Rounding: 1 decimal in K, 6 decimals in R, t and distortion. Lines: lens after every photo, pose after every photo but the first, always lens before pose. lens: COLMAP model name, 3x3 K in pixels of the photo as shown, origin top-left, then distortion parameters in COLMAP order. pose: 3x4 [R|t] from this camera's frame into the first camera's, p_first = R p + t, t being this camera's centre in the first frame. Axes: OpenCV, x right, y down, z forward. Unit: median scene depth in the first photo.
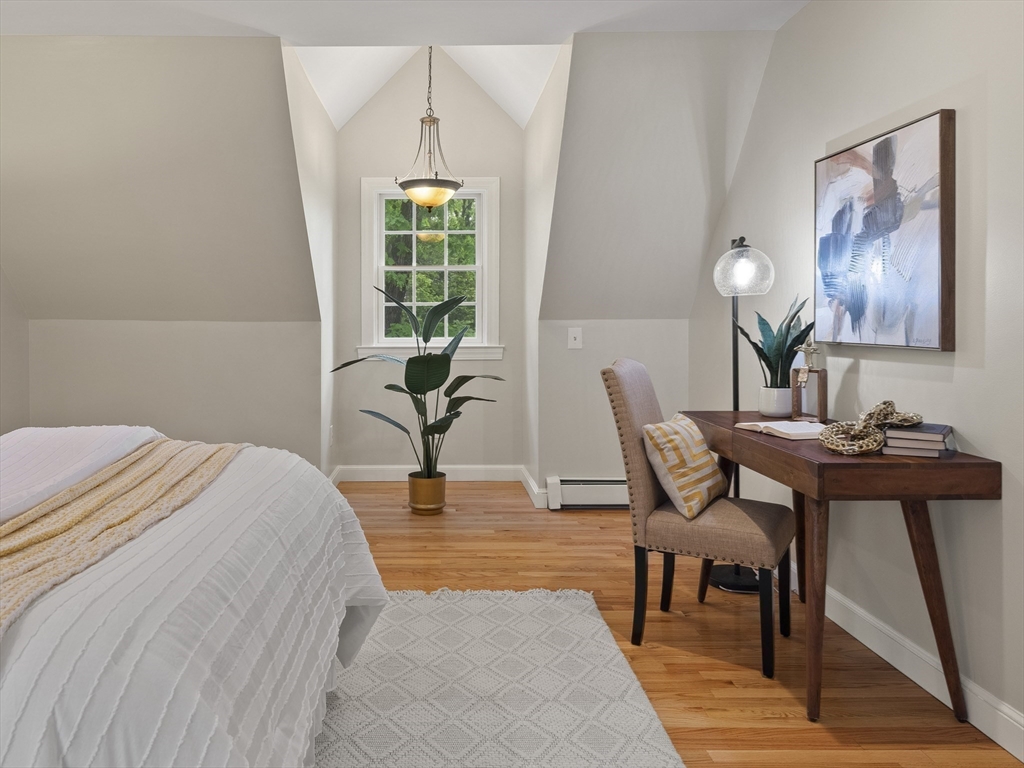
lens RADIAL K [[863.9, 0, 511.1], [0, 863.9, 321.9], [0, 0, 1]] dist [0.007788, -0.000126]
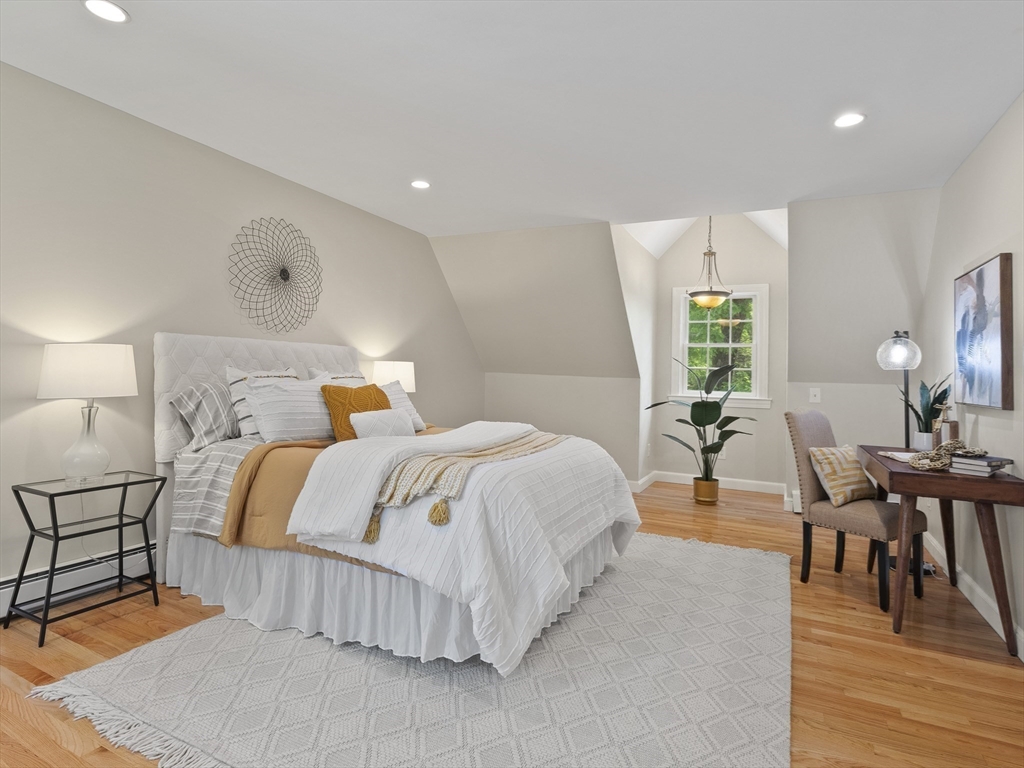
lens RADIAL K [[543.5, 0, 512.0], [0, 543.5, 384.0], [0, 0, 1]] dist [-0.000292, -0.000071]
pose [[0.895909, 0.036076, -0.442770, 0.090861], [-0.031550, 0.999347, 0.017585, -0.000814], [0.443116, -0.001786, 0.896463, -0.155845]]
